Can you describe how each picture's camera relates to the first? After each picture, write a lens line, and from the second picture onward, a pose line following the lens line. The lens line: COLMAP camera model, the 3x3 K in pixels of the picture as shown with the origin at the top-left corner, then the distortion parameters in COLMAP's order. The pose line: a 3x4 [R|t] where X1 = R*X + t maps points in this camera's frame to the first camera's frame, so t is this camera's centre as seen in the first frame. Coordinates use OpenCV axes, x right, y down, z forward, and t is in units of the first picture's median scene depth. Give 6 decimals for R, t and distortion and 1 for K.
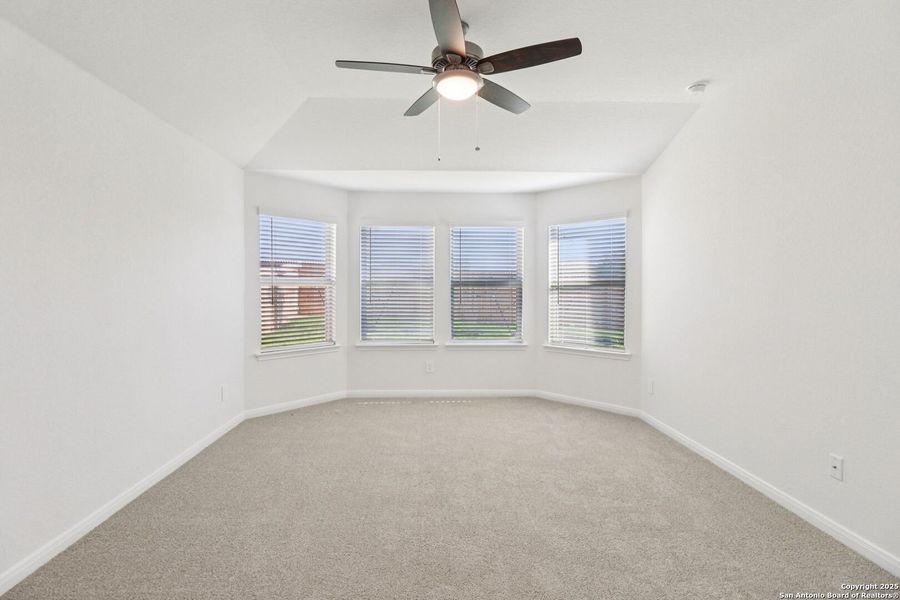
lens RADIAL K [[430.0, 0, 436.4], [0, 430.0, 294.7], [0, 0, 1]] dist [-0.001084, -0.013430]
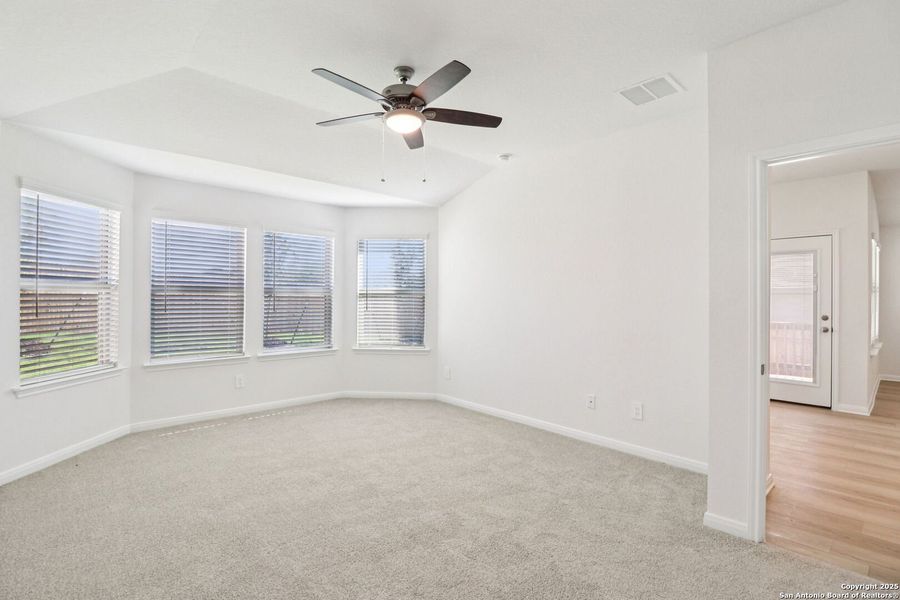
lens RADIAL K [[424.5, 0, 451.3], [0, 424.5, 300.8], [0, 0, 1]] dist [0.001717, -0.012268]
pose [[0.756918, -0.000855, 0.653510, -0.278625], [0.000663, 1.000000, 0.000540, -0.003136], [-0.653510, 0.000025, 0.756918, 0.025913]]
